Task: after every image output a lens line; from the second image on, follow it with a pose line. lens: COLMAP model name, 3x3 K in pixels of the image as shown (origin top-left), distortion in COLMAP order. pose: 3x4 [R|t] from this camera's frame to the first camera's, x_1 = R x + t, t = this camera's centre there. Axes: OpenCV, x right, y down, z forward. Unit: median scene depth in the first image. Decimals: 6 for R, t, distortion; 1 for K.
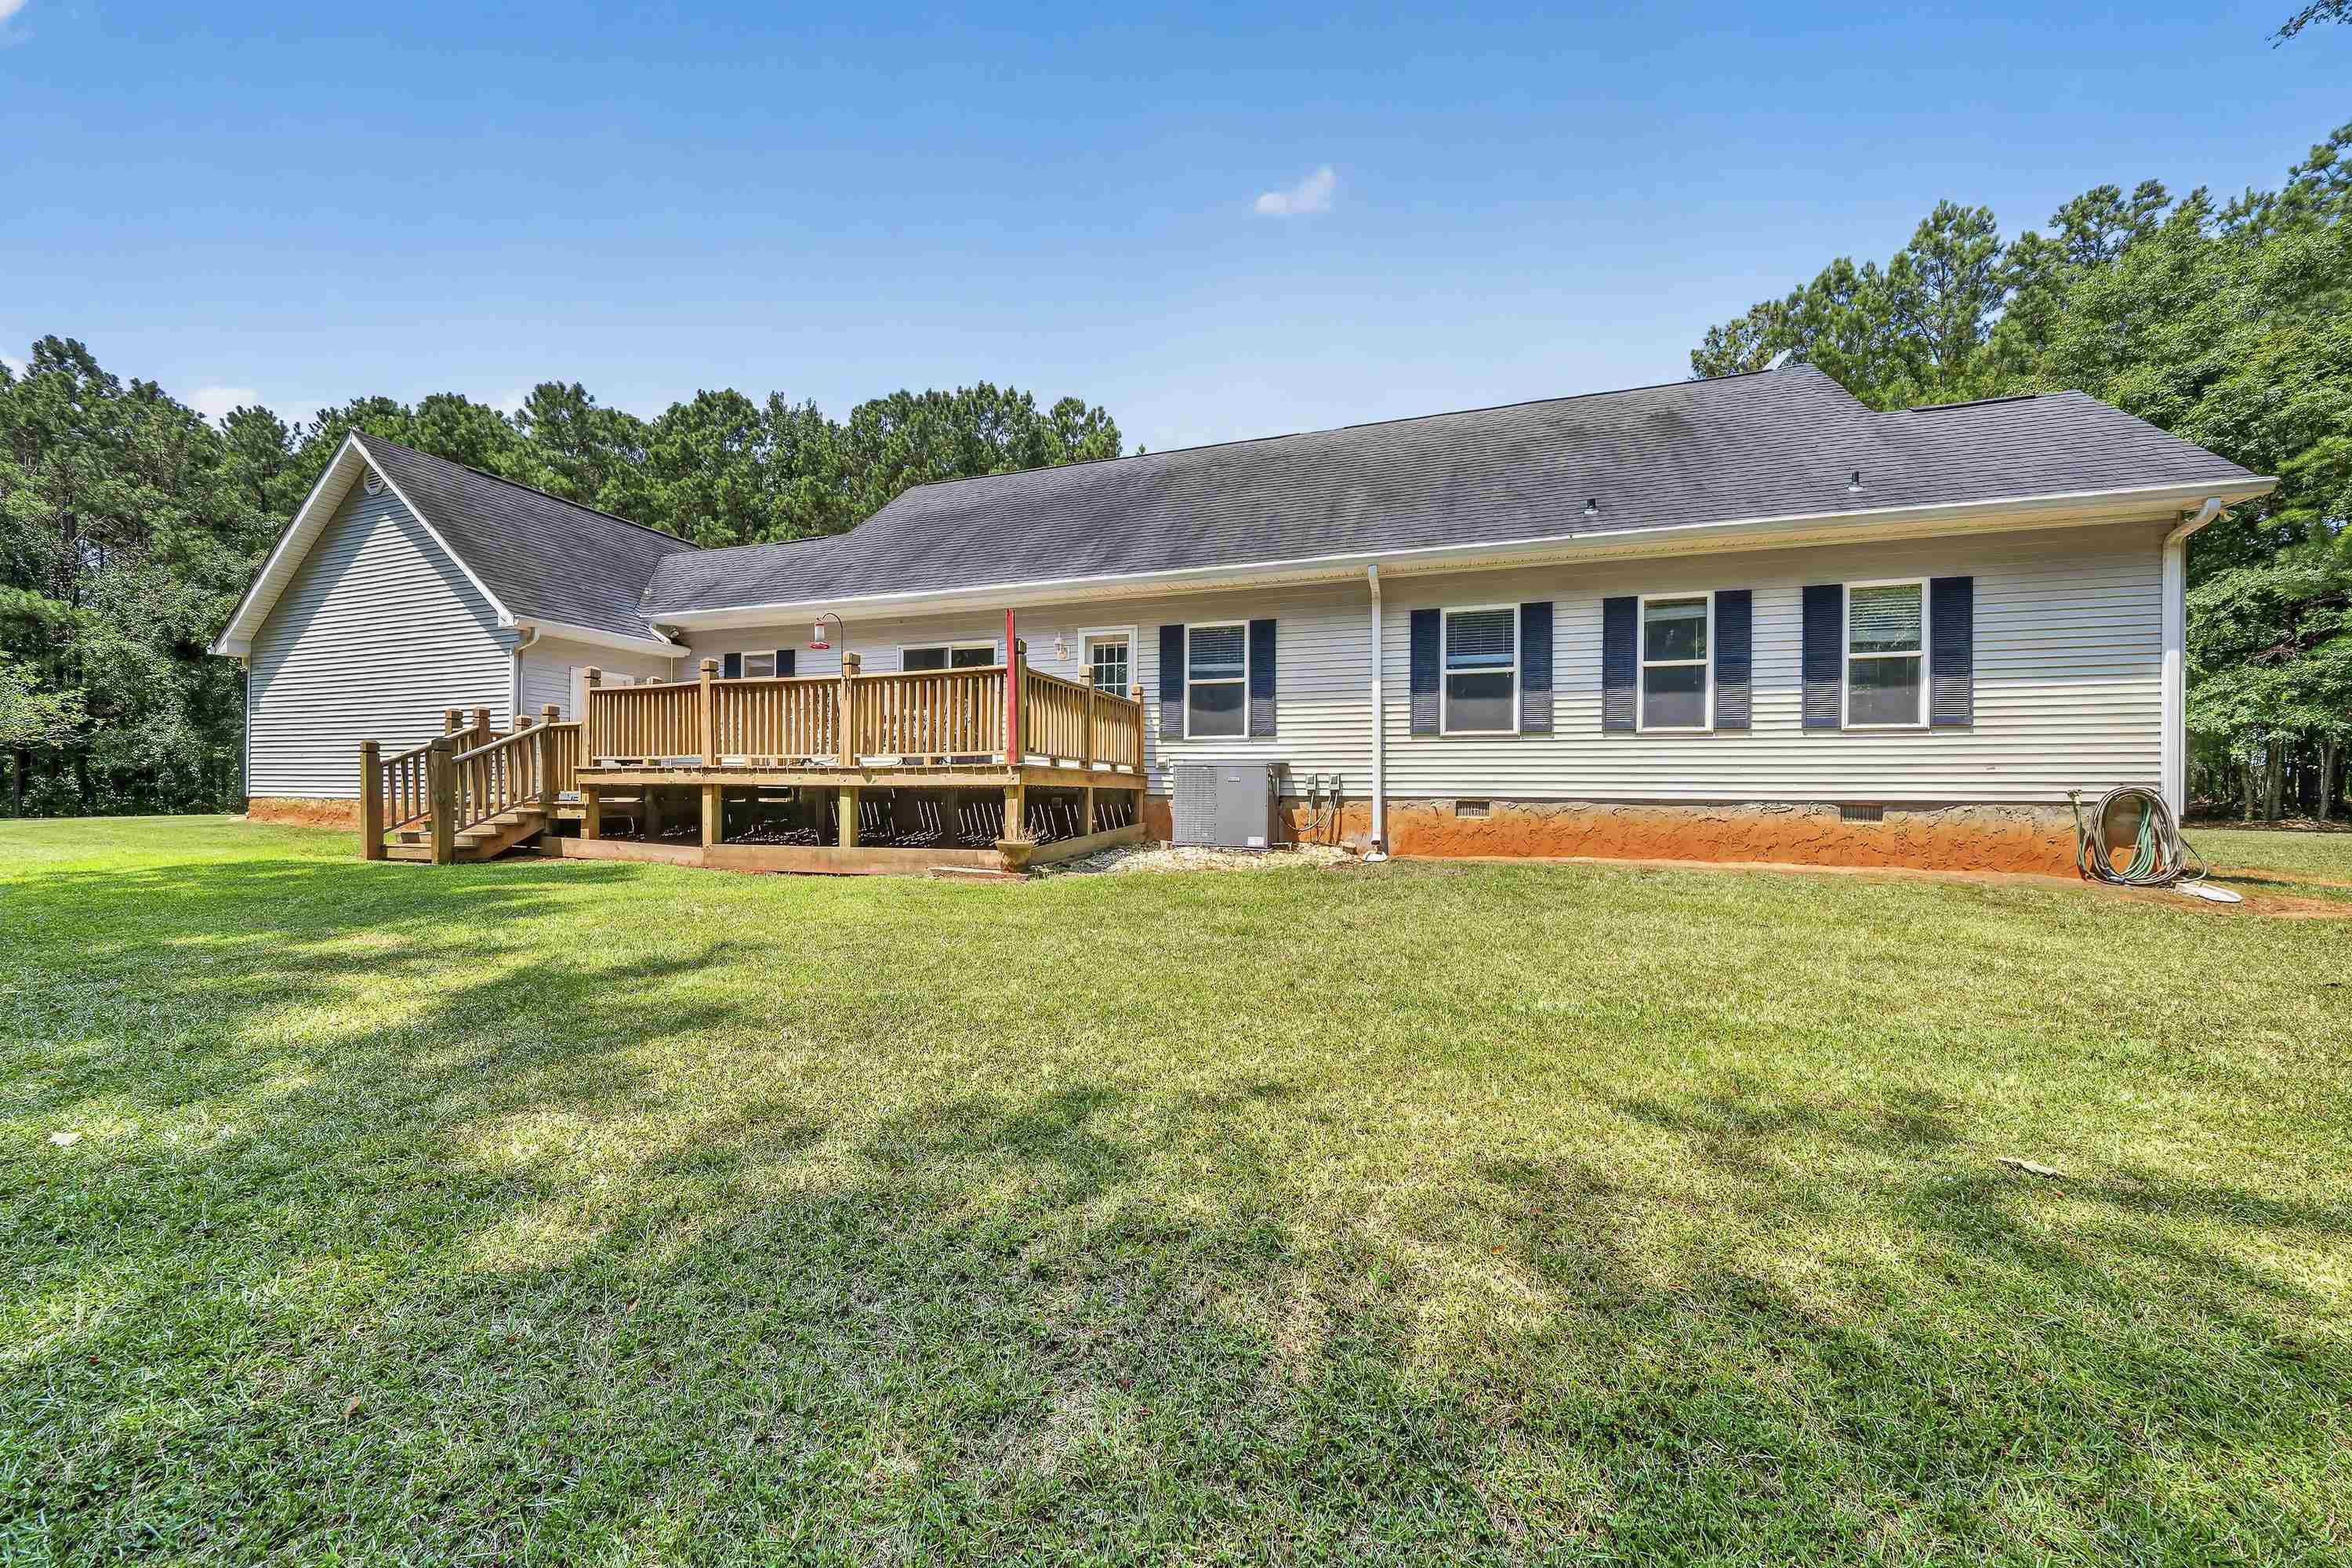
lens RADIAL K [[829.9, 0, 1174.1], [0, 829.9, 805.8], [0, 0, 1]] dist [-0.005404, 0.000116]
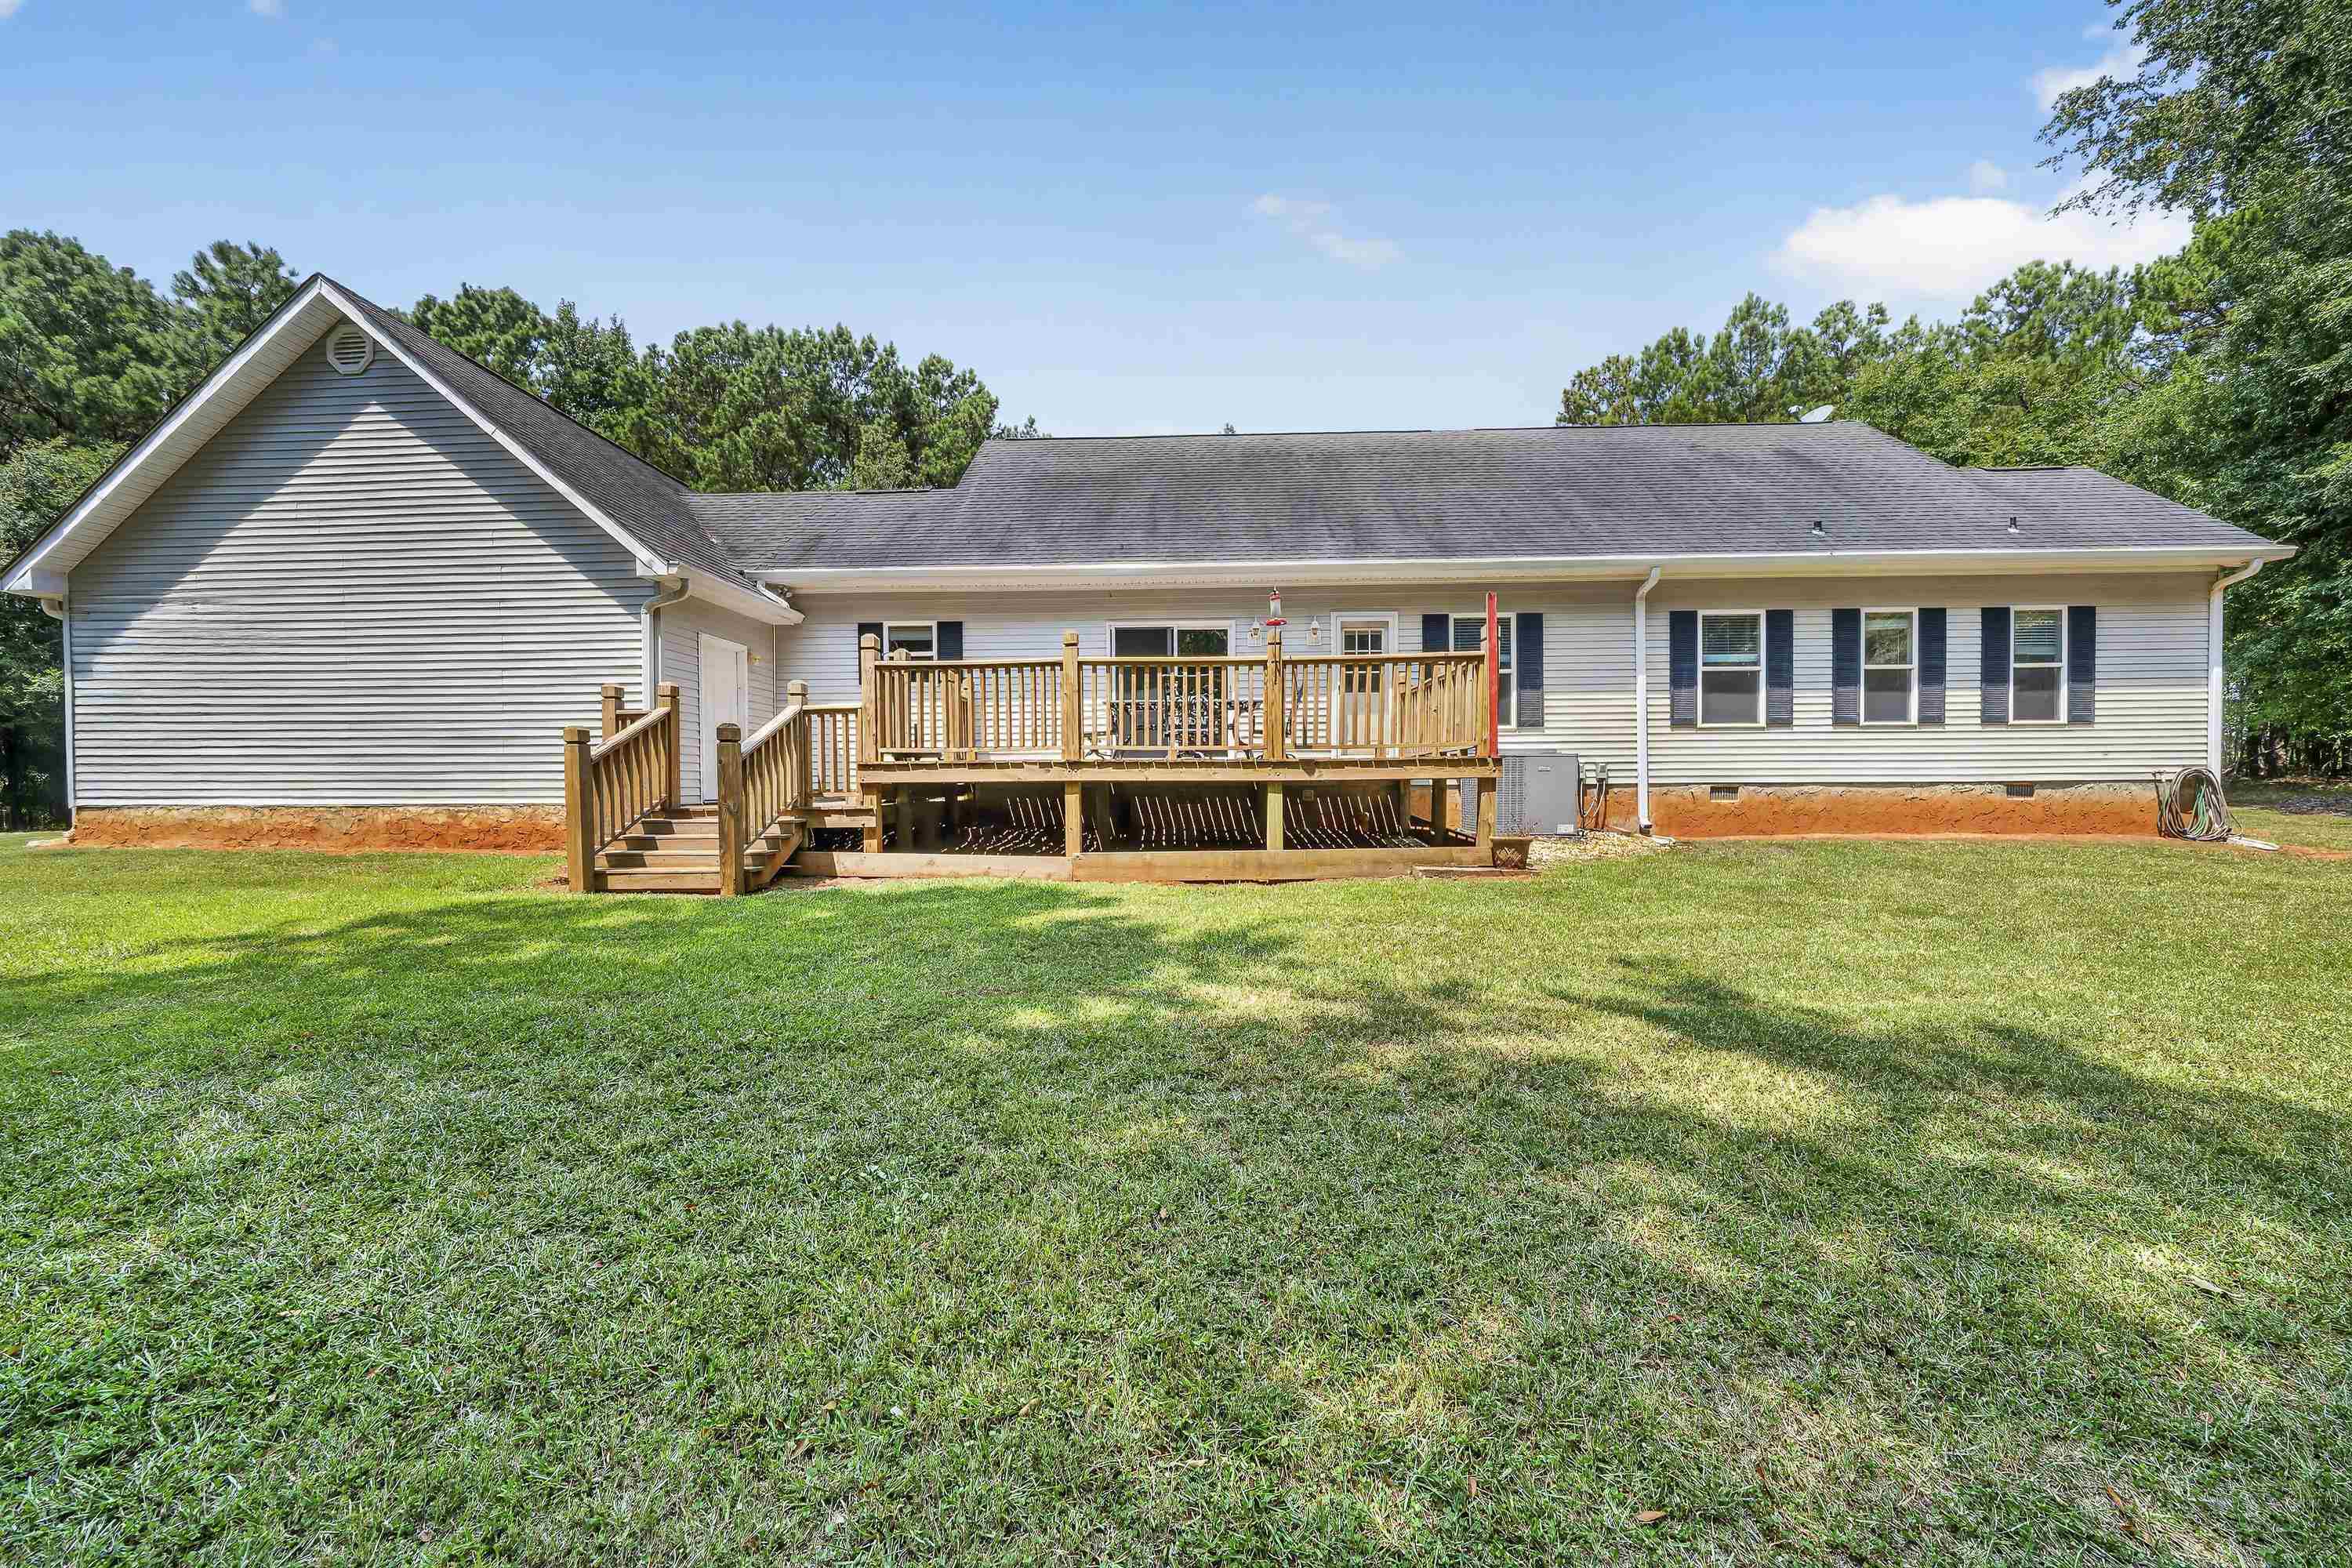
lens RADIAL K [[825.8, 0, 1176.6], [0, 825.8, 801.8], [0, 0, 1]] dist [-0.005023, 0.000002]
pose [[0.955916, -0.022011, 0.292814, -0.661761], [0.018258, 0.999712, 0.015542, -0.015442], [-0.293072, -0.009511, 0.956043, 0.161808]]
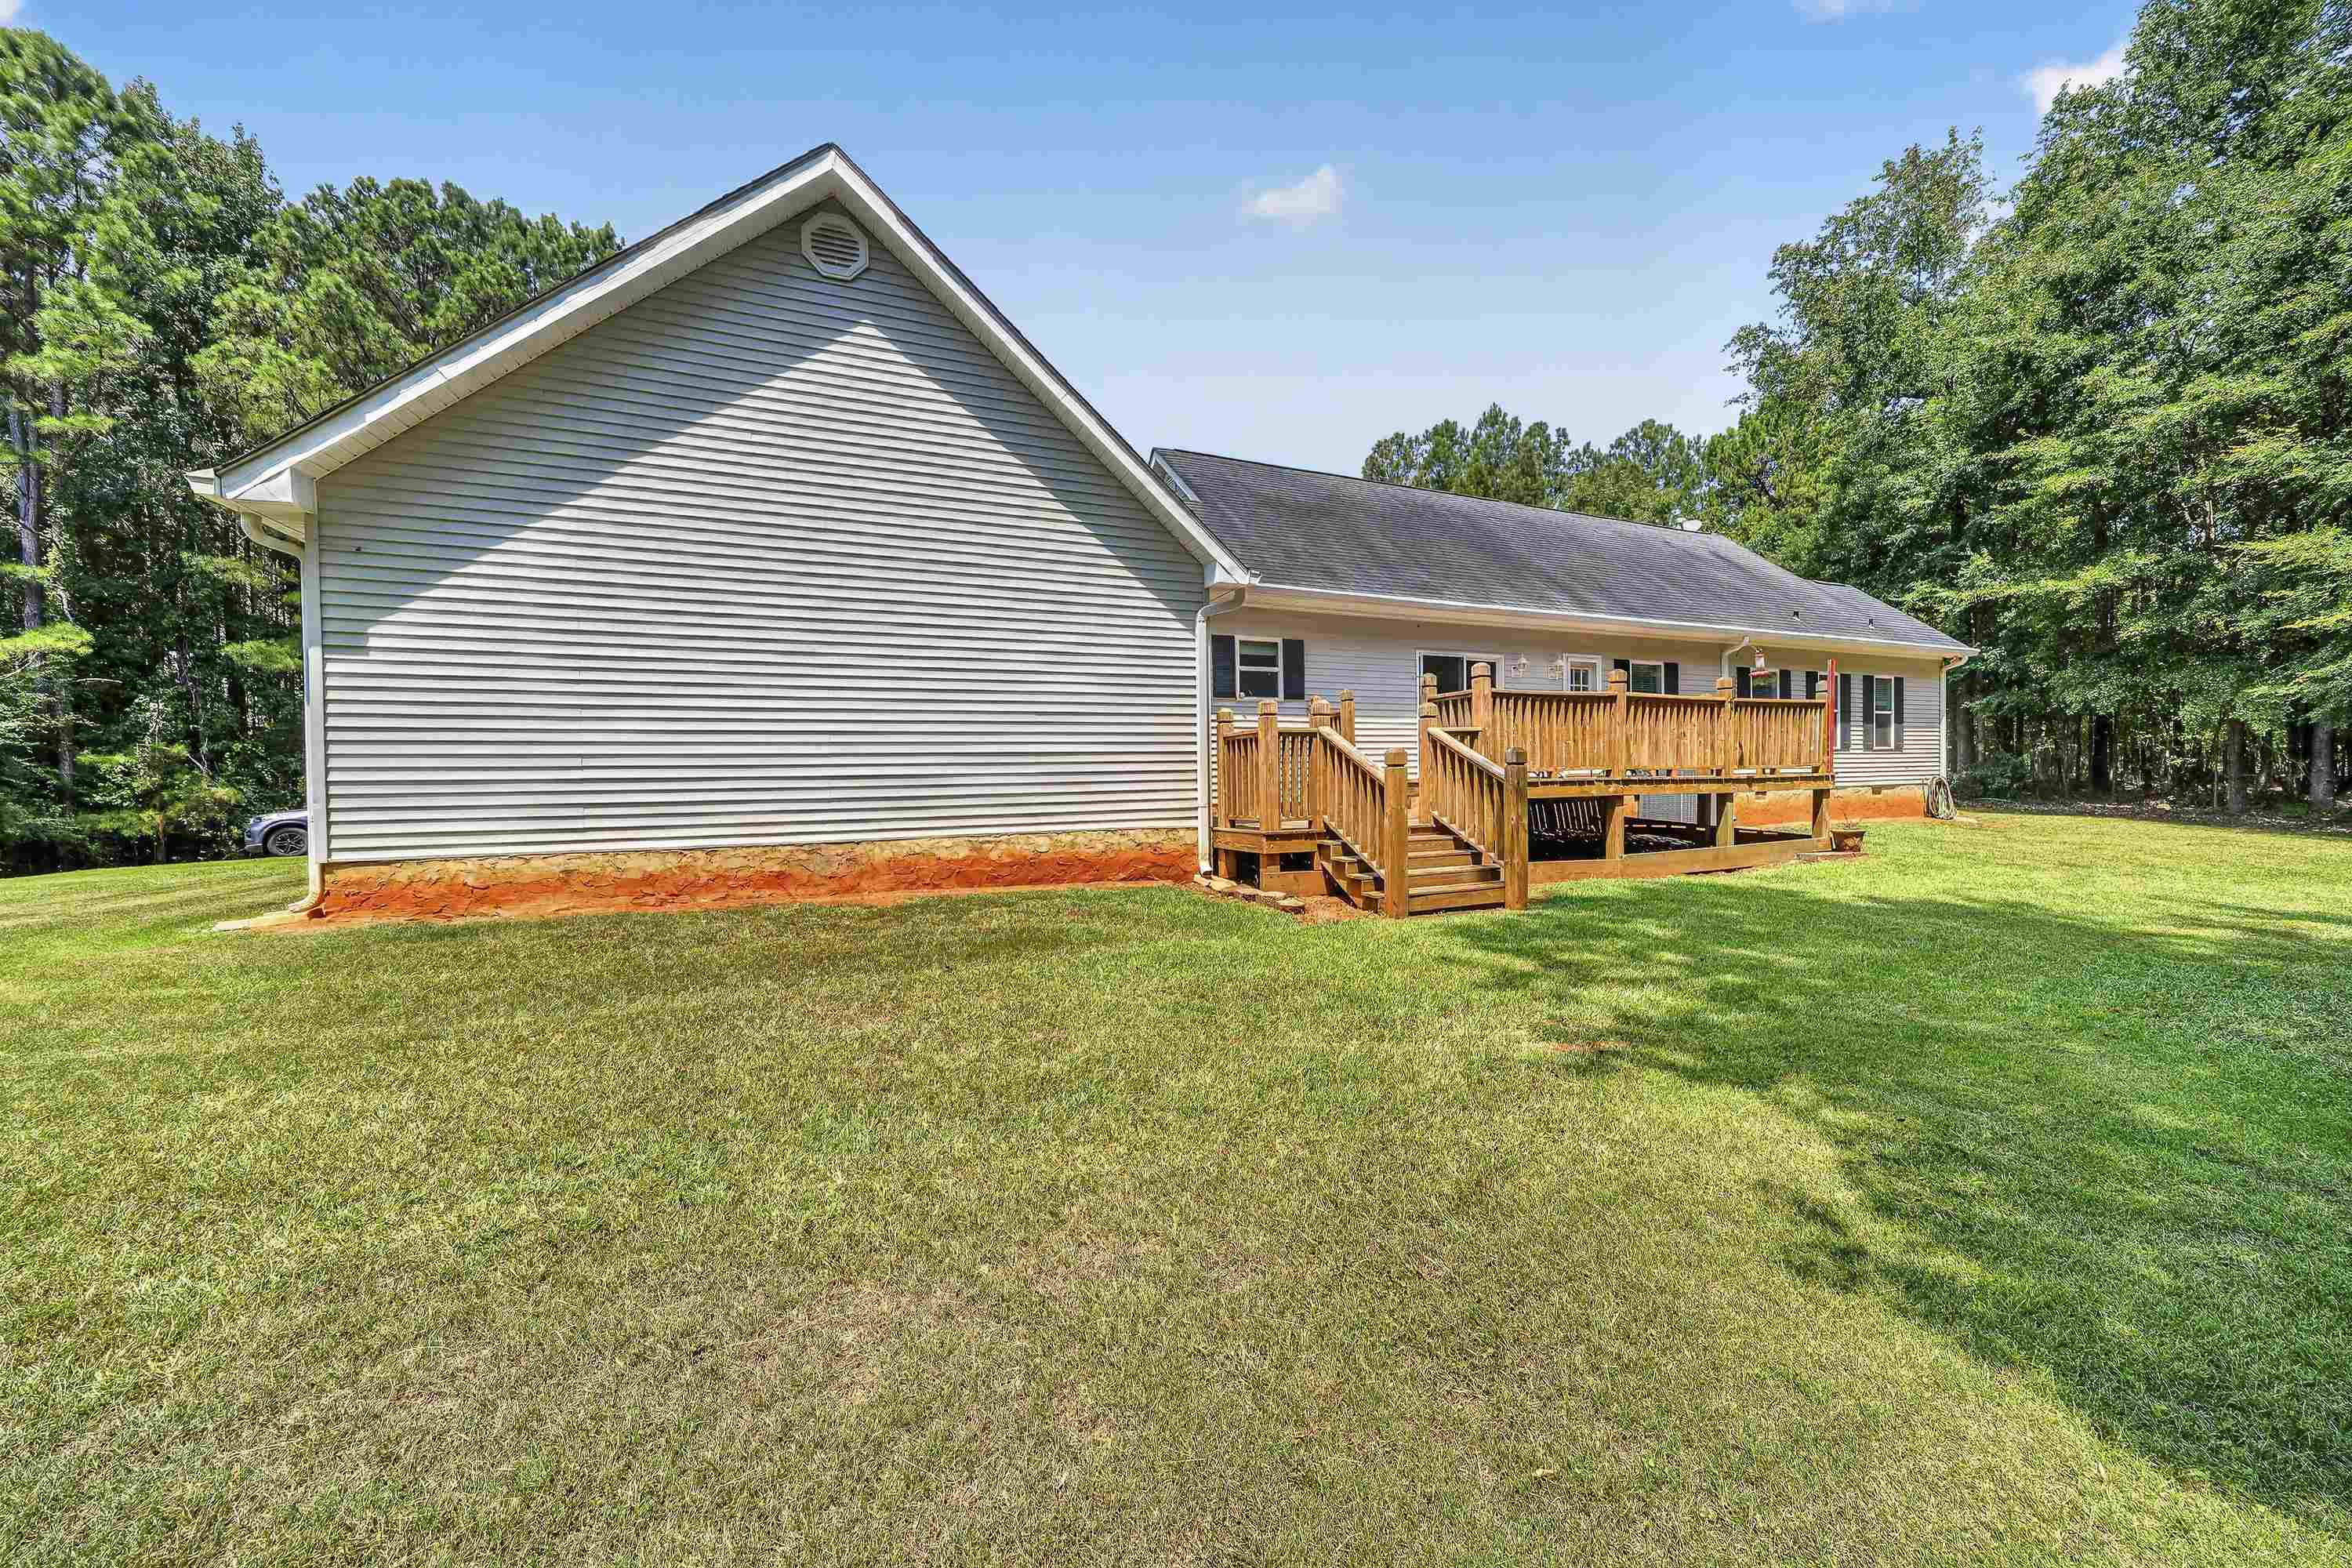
lens RADIAL K [[825.8, 0, 1176.6], [0, 825.8, 801.8], [0, 0, 1]] dist [-0.005023, 0.000002]
pose [[0.740336, -0.036042, 0.671270, -1.523117], [0.027922, 0.999349, 0.022863, -0.053254], [-0.671657, 0.001817, 0.740860, 0.583998]]
